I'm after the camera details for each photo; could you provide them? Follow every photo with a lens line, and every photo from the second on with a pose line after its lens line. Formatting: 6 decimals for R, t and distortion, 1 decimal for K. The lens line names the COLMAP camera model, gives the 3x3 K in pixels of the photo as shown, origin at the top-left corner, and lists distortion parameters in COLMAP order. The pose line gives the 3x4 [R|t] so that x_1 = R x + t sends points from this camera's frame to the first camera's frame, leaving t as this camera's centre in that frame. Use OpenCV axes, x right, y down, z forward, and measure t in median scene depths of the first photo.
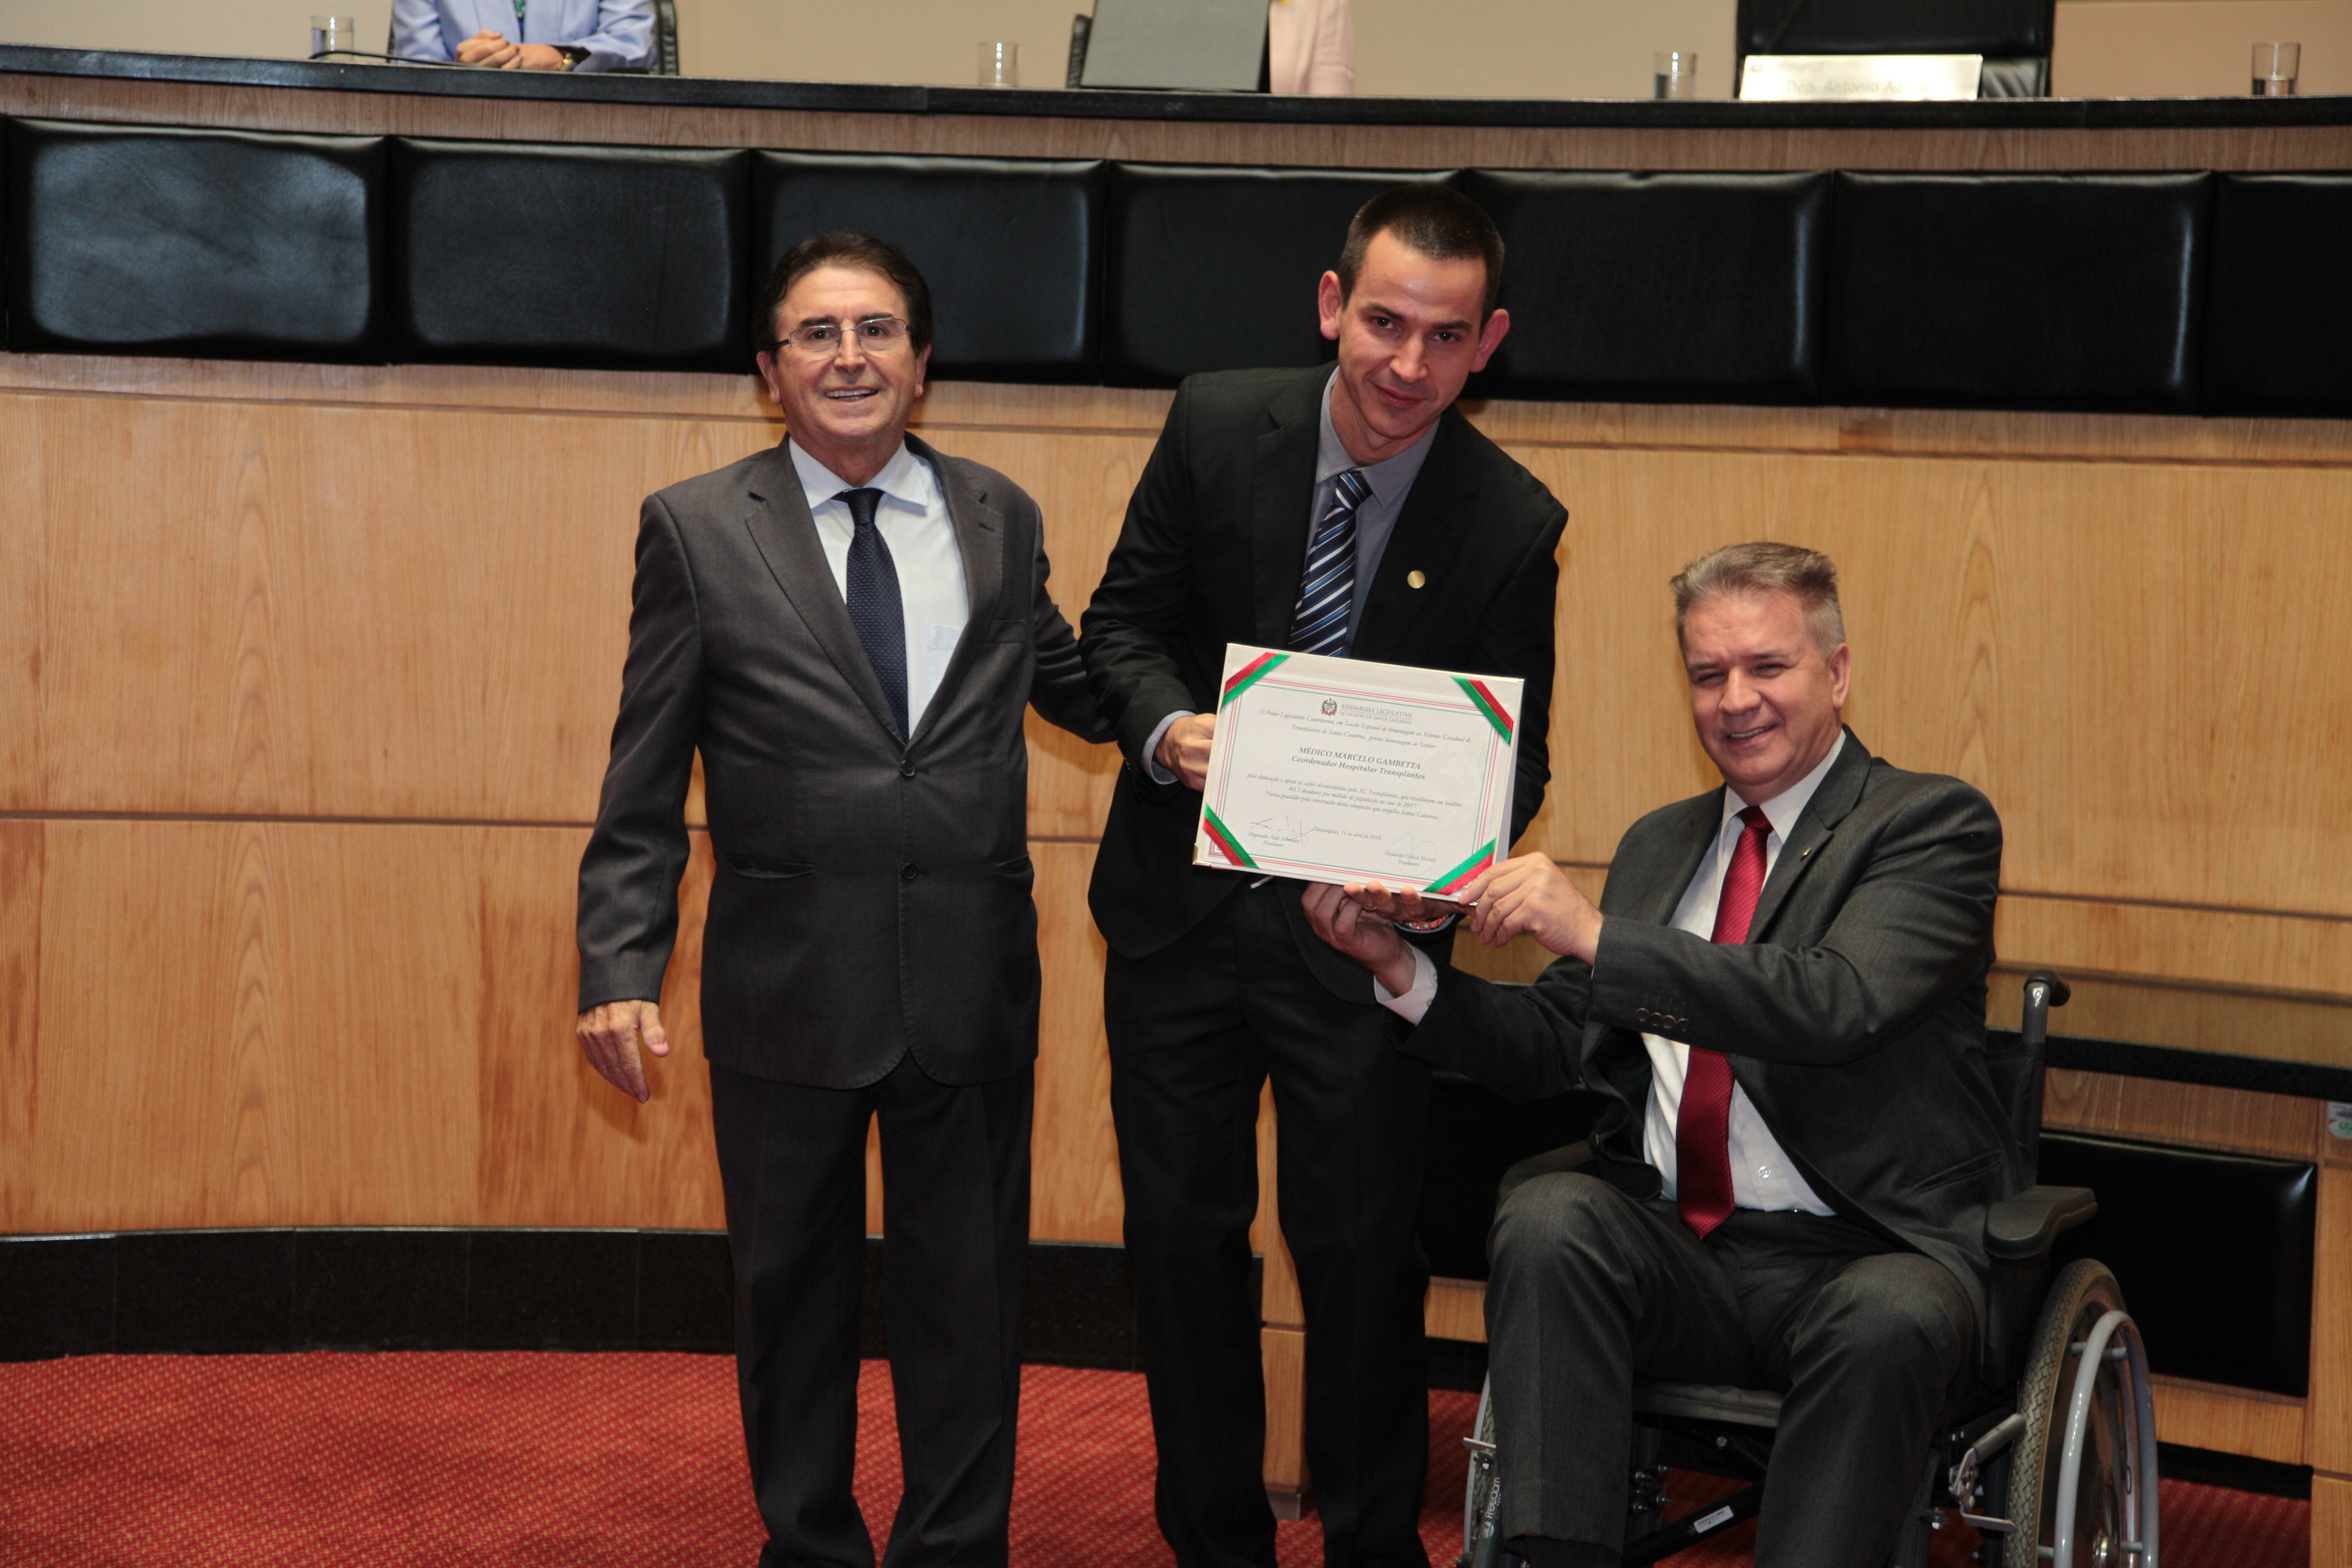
lens RADIAL K [[4734.9, 0, 1154.6], [0, 4734.9, 784.3], [0, 0, 1]] dist [0.264495, 0.000000]
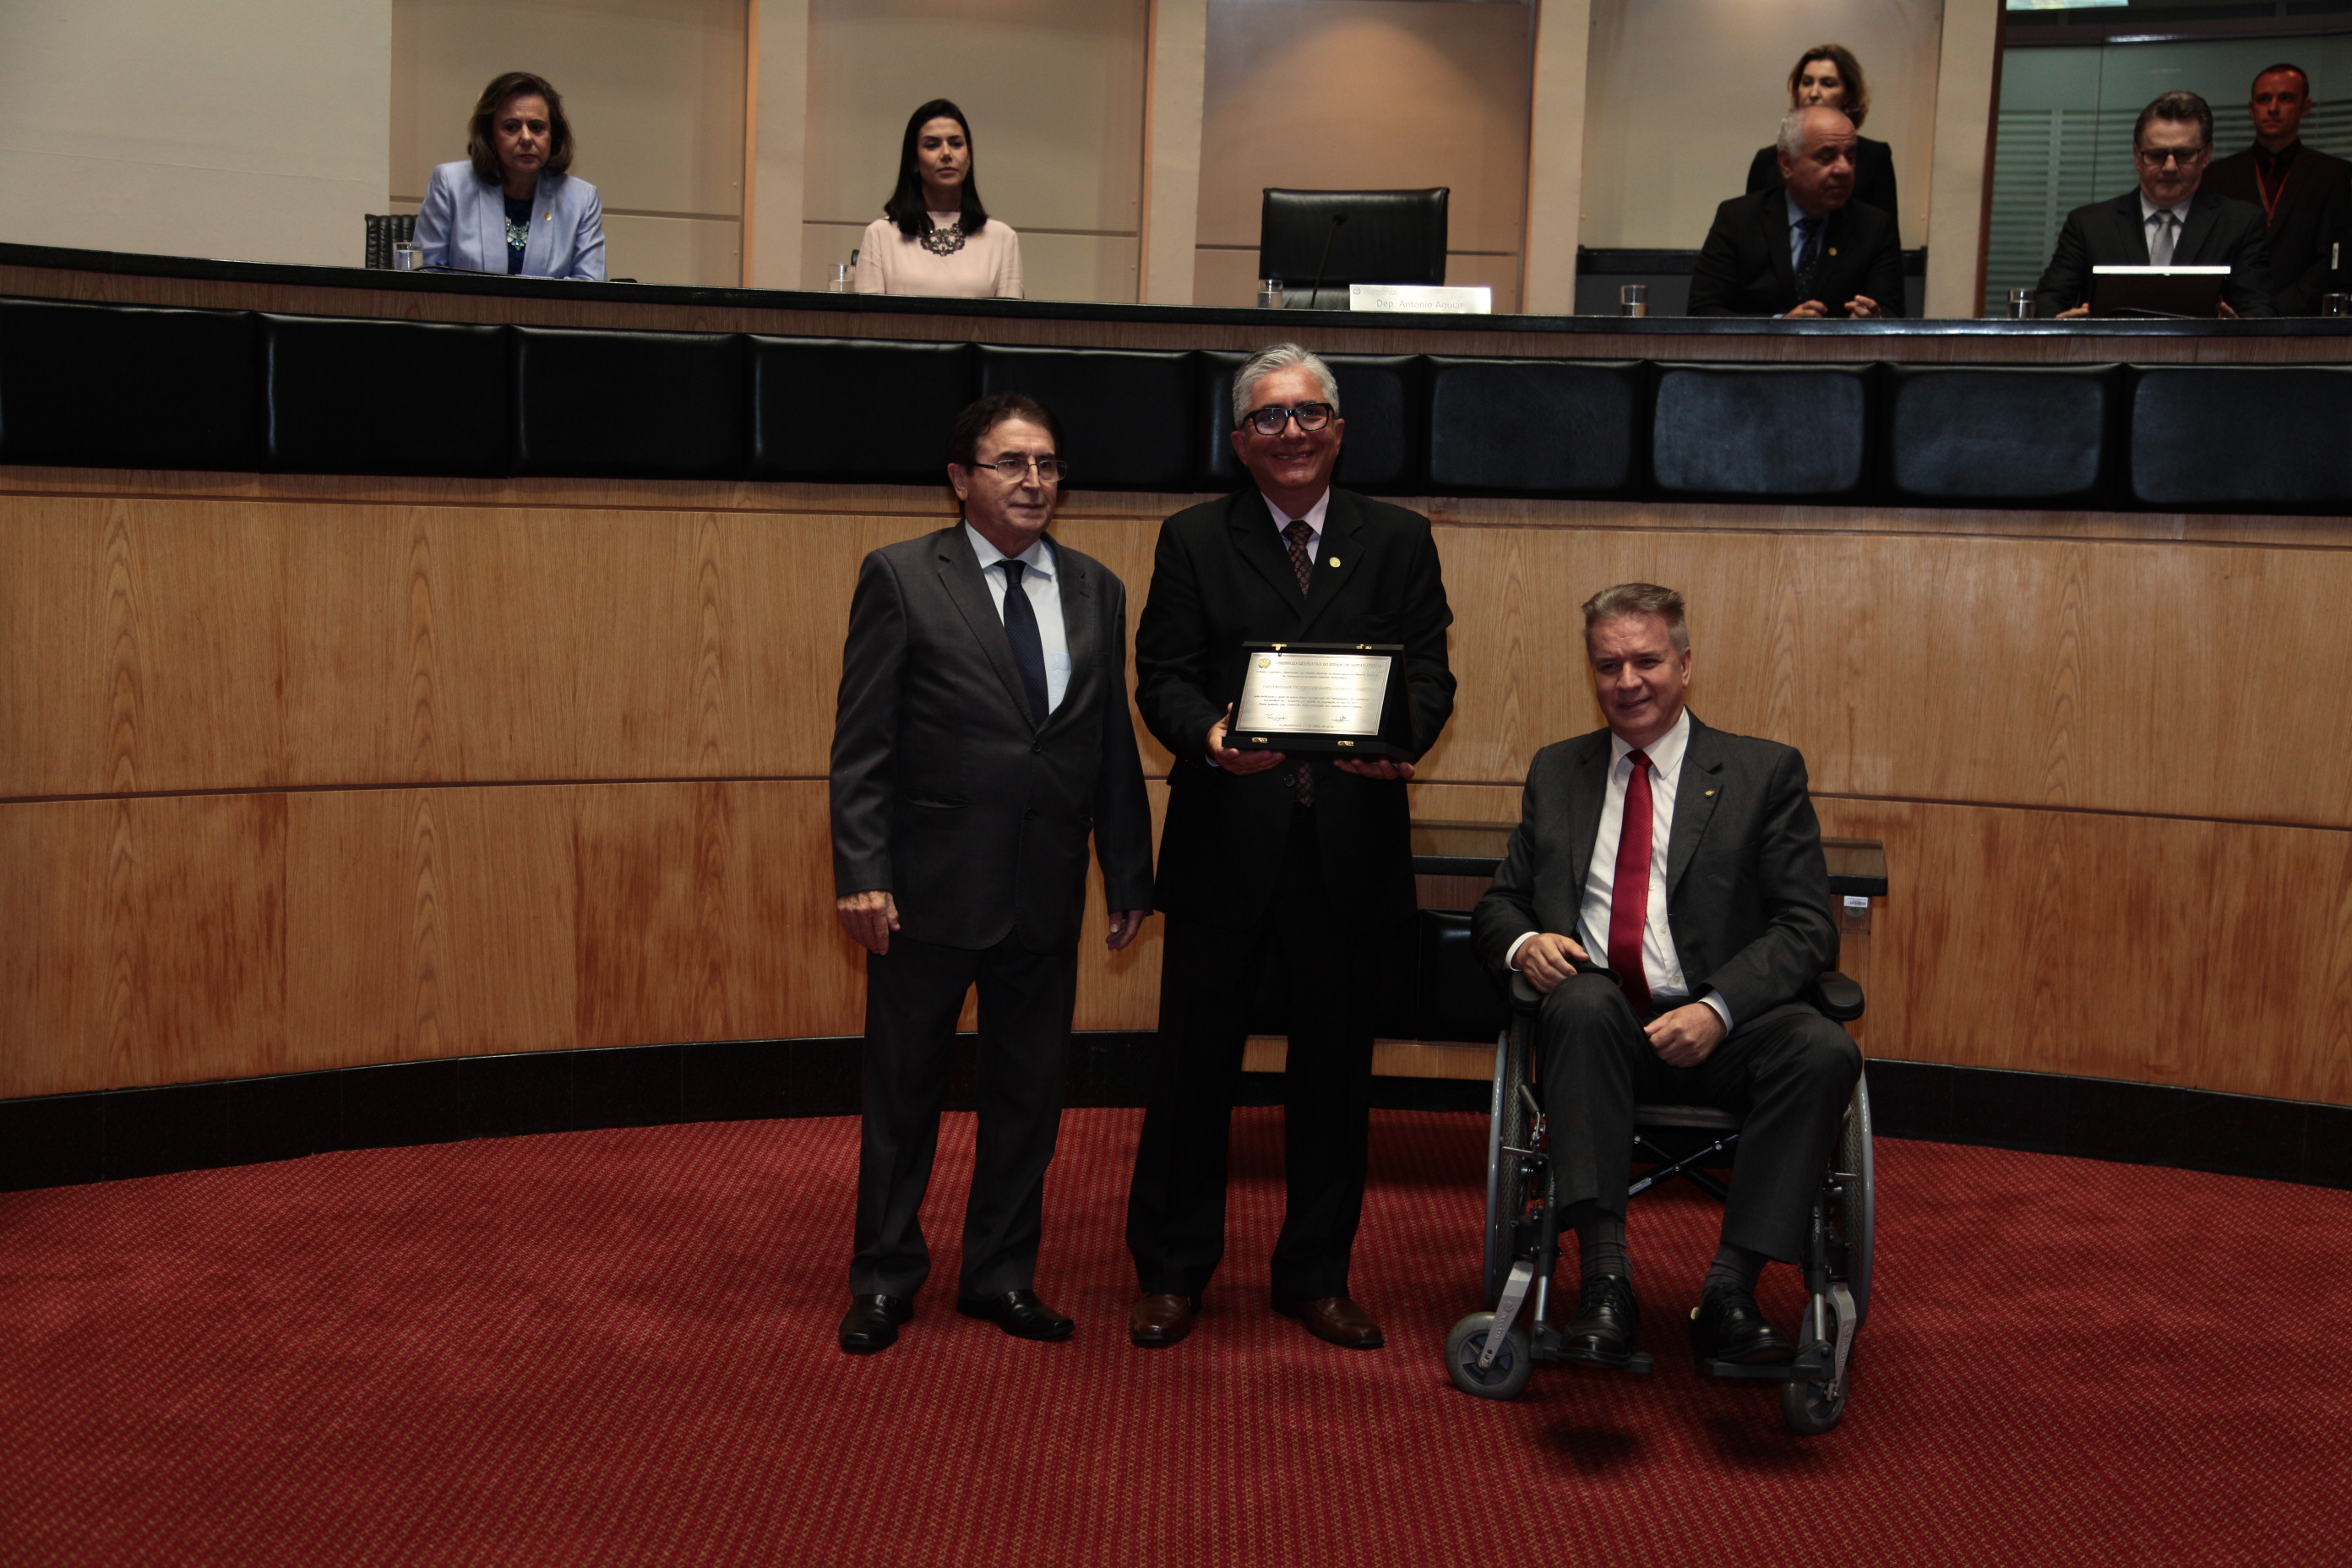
lens RADIAL K [[2883.6, 0, 1169.4], [0, 2883.6, 791.5], [0, 0, 1]] dist [-0.009456, 0.000000]
pose [[0.939142, -0.044266, 0.340666, -0.278105], [0.034491, 0.998802, 0.034700, -0.014096], [-0.341794, -0.020839, 0.939544, 0.082824]]
